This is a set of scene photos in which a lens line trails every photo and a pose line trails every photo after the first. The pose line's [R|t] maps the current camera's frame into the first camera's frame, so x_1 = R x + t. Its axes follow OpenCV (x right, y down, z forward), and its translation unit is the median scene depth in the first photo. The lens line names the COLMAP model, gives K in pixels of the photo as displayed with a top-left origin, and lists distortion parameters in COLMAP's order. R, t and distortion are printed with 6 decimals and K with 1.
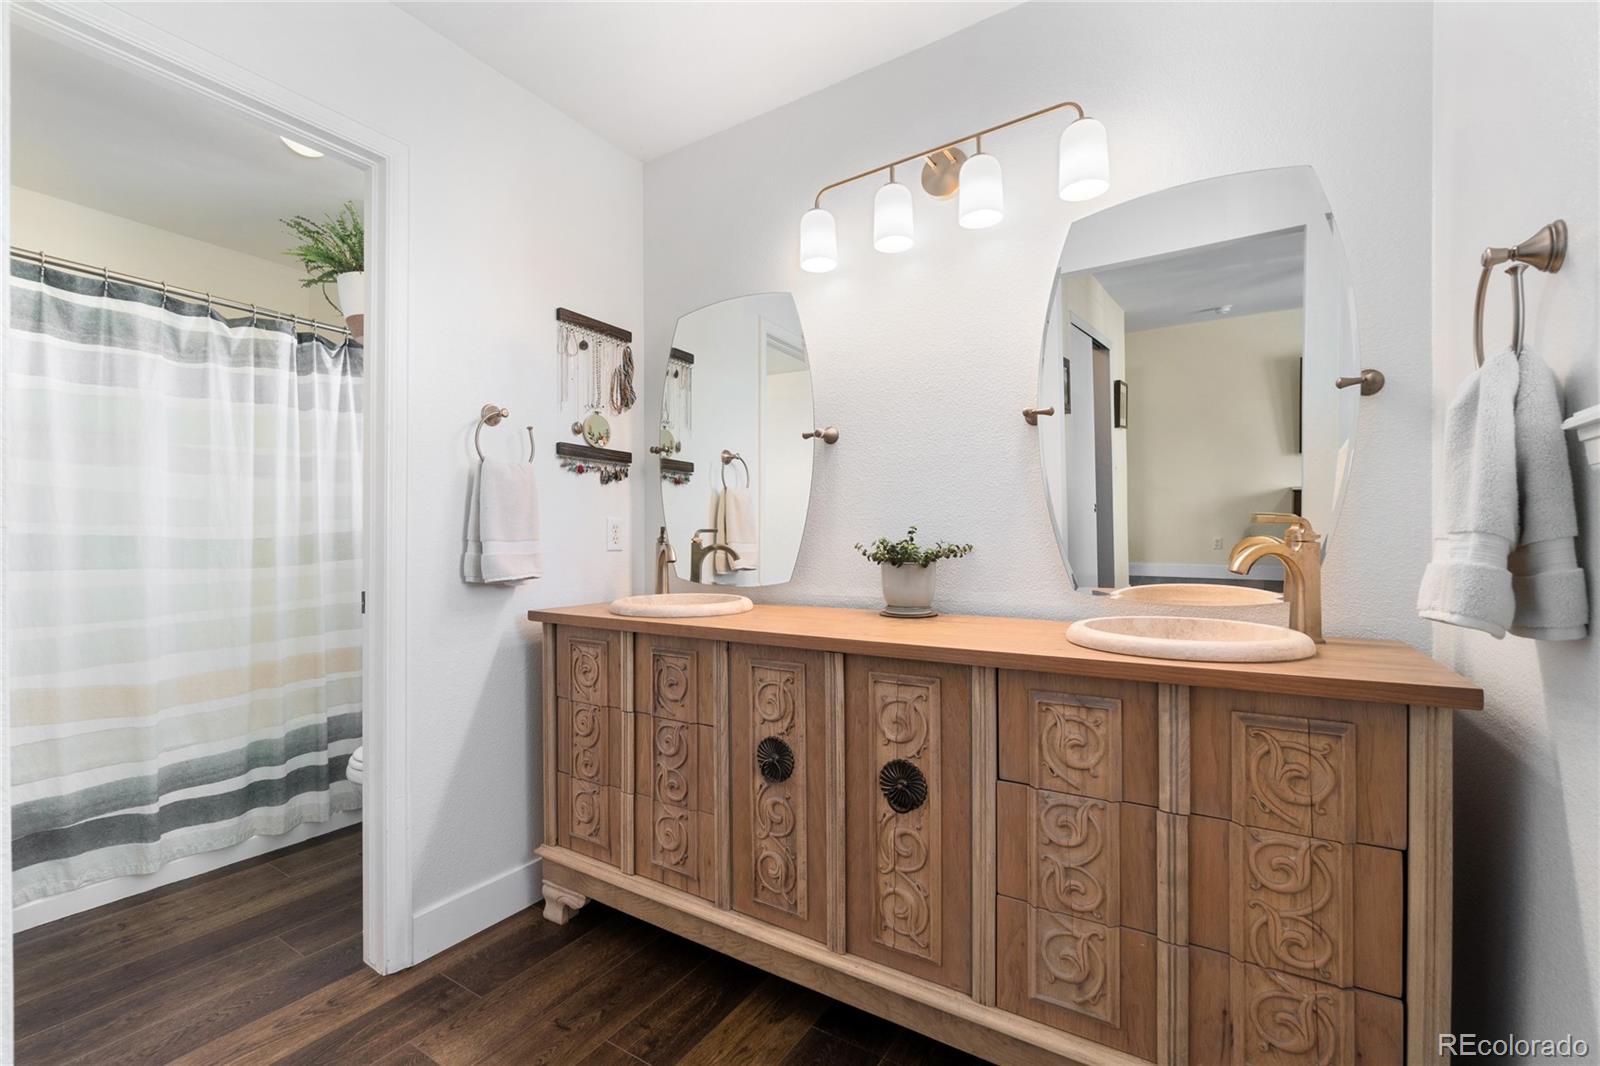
lens RADIAL K [[687.9, 0, 786.8], [0, 687.9, 543.0], [0, 0, 1]] dist [-0.006129, -0.001451]
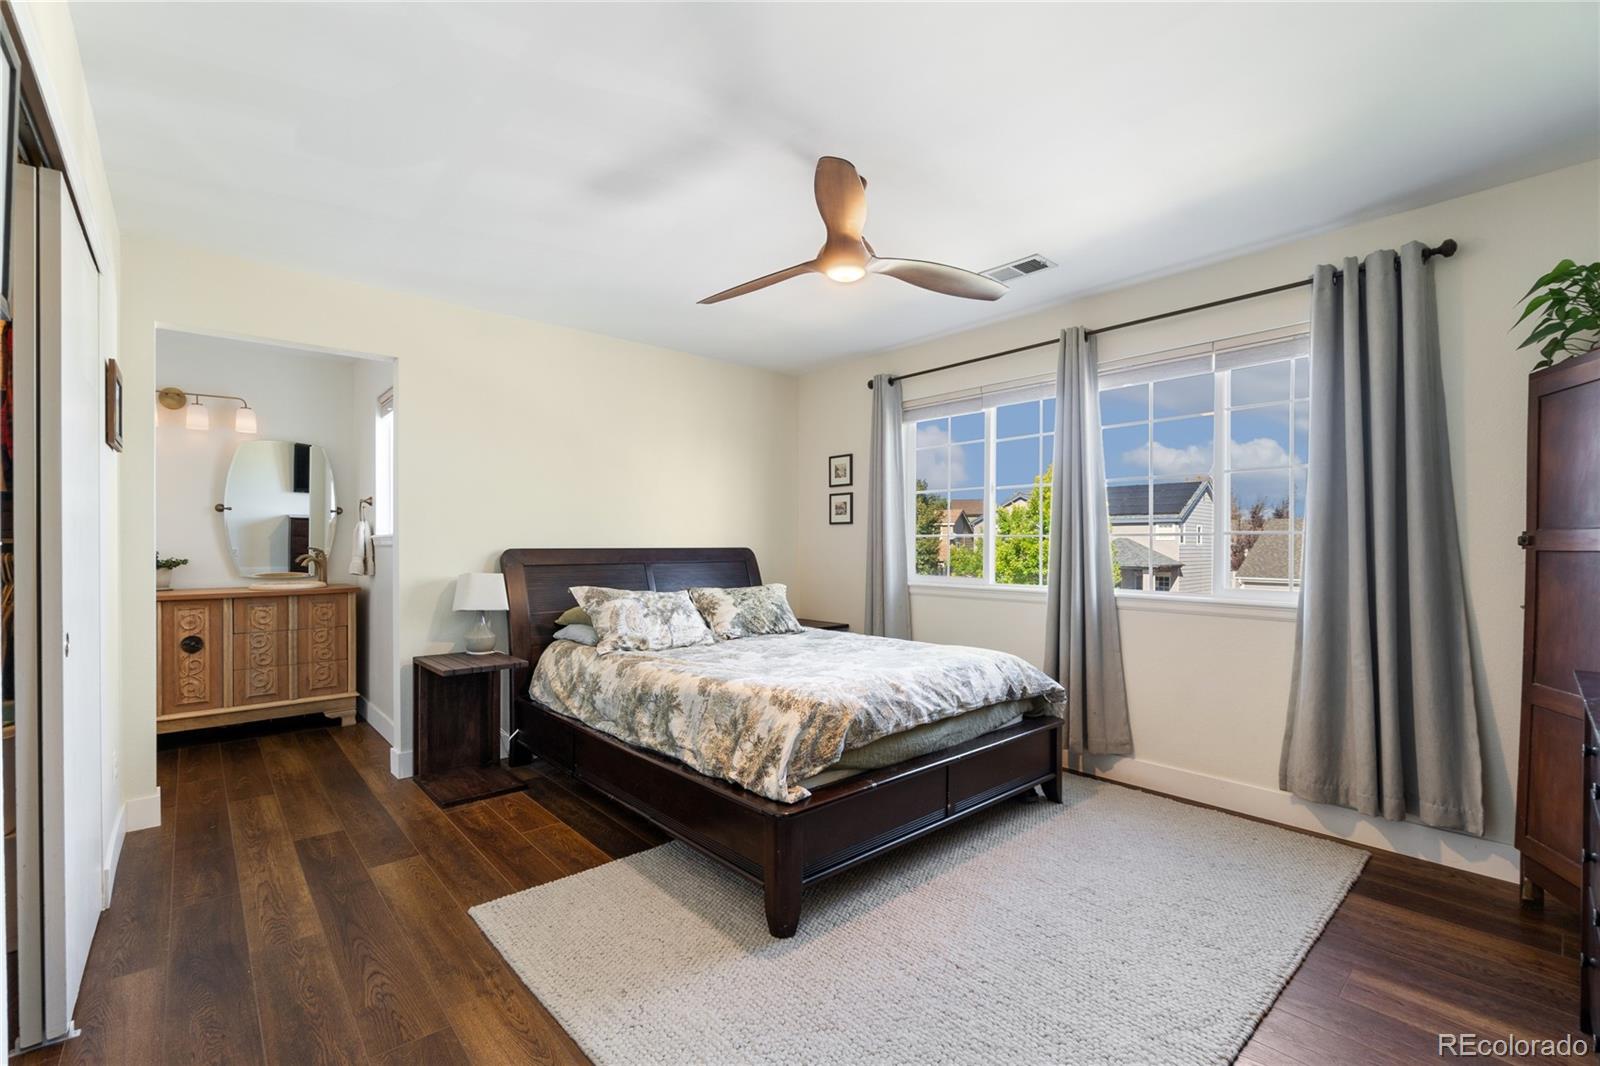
lens RADIAL K [[687.9, 0, 787.0], [0, 687.9, 549.4], [0, 0, 1]] dist [-0.006129, -0.001451]
pose [[0.270665, -0.001129, 0.962673, -2.132180], [0.006941, 0.999976, -0.000779, -0.026772], [-0.962648, 0.006893, 0.270667, -2.418572]]
